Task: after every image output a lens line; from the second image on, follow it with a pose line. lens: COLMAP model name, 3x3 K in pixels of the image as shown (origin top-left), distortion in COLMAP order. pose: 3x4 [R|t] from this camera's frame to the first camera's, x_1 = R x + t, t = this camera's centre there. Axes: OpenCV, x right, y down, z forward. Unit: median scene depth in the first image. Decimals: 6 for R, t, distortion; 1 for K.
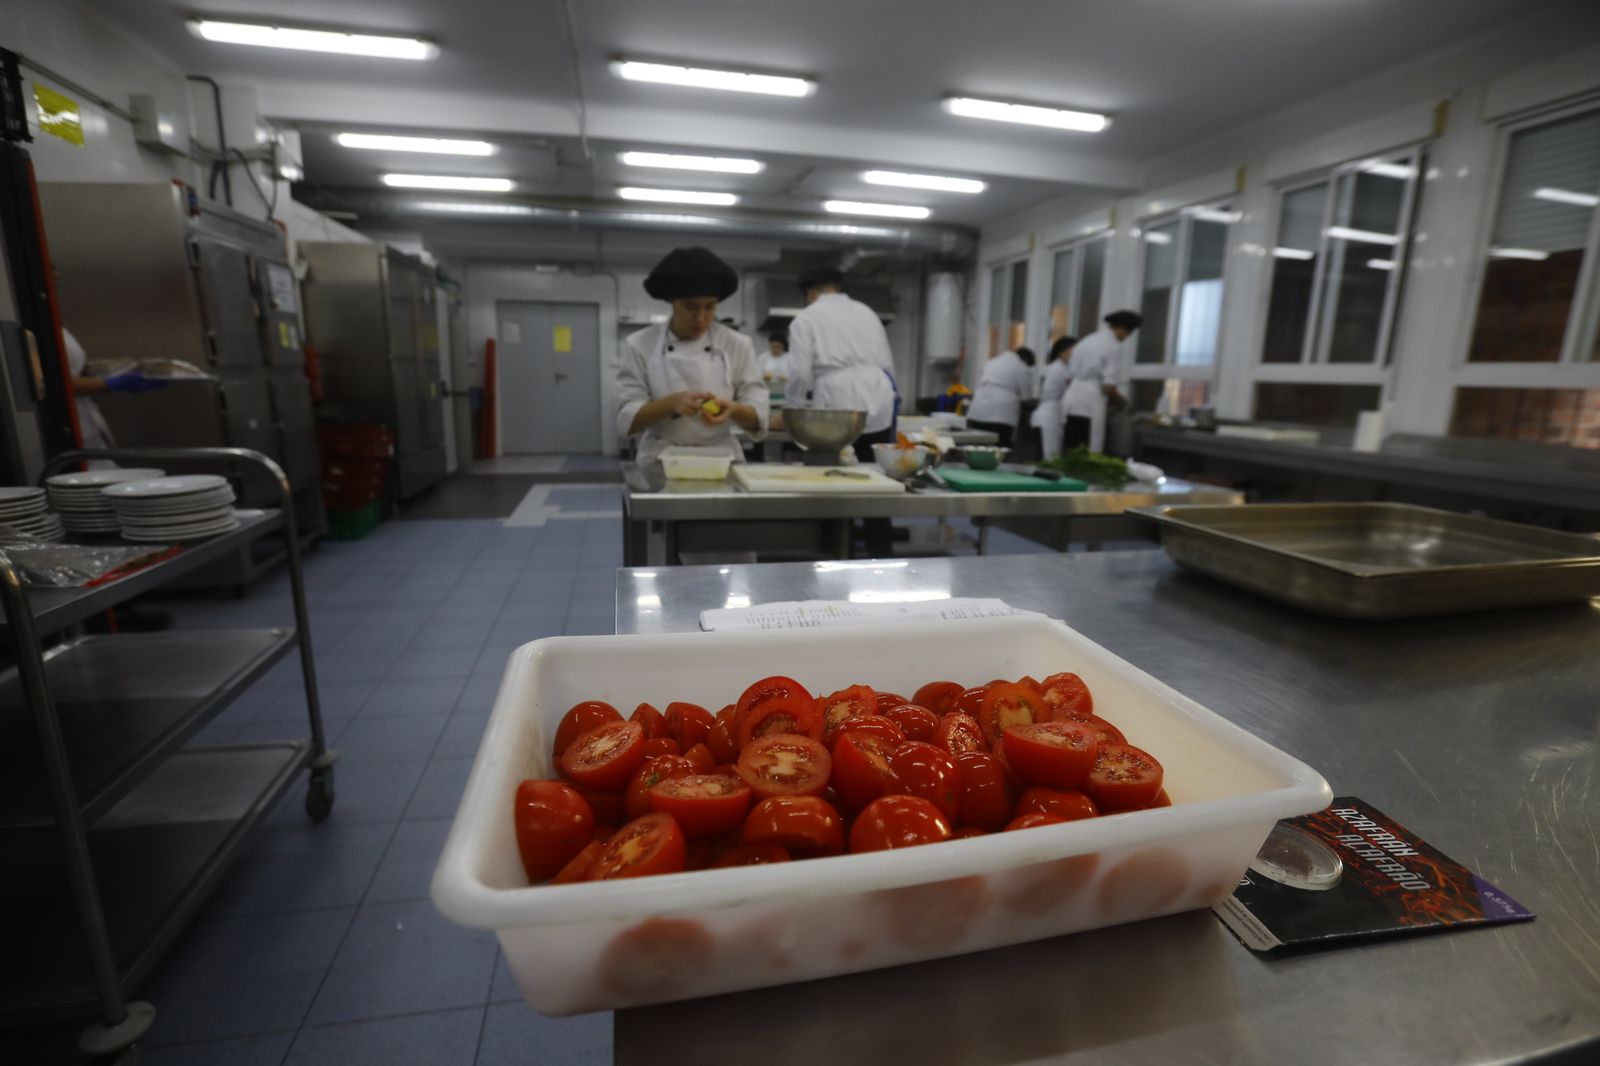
lens RADIAL K [[724.7, 0, 775.7], [0, 724.7, 528.2], [0, 0, 1]] dist [-0.056753, 0.020599]
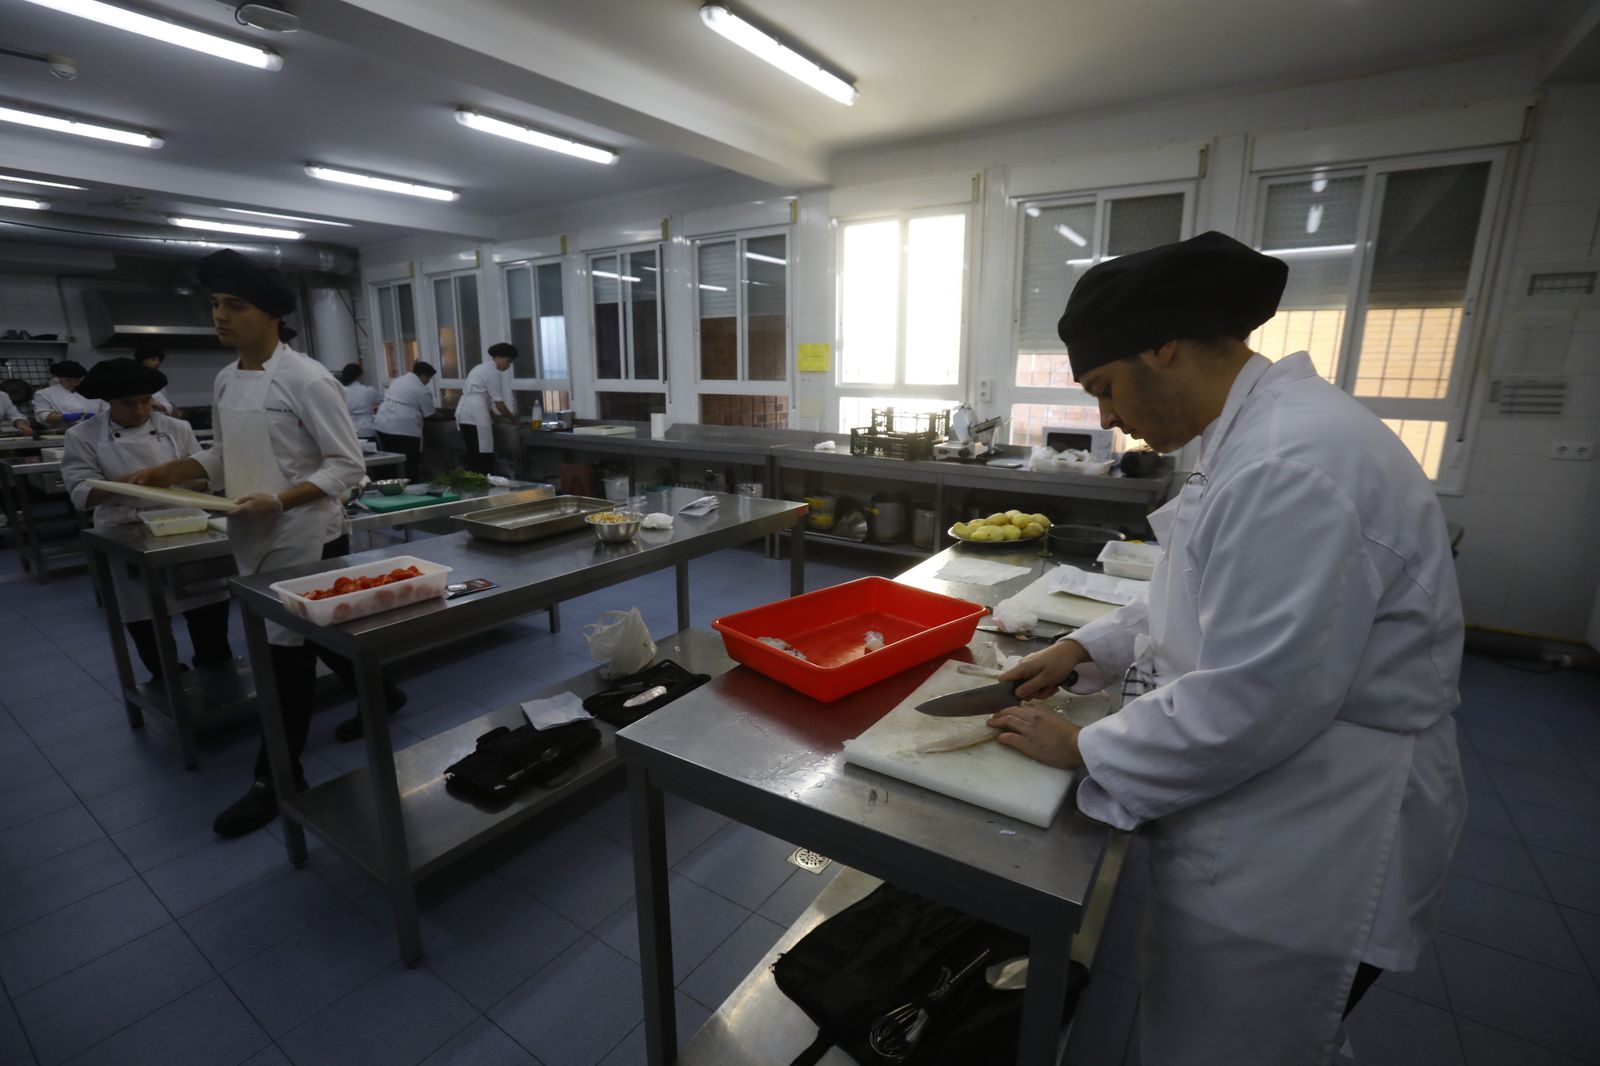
lens RADIAL K [[724.7, 0, 775.7], [0, 724.7, 528.2], [0, 0, 1]] dist [-0.056753, 0.020599]
pose [[0.722608, -0.170334, 0.669943, -0.063913], [0.157073, 0.984273, 0.080833, -0.001944], [-0.673176, 0.046819, 0.737999, -0.272649]]
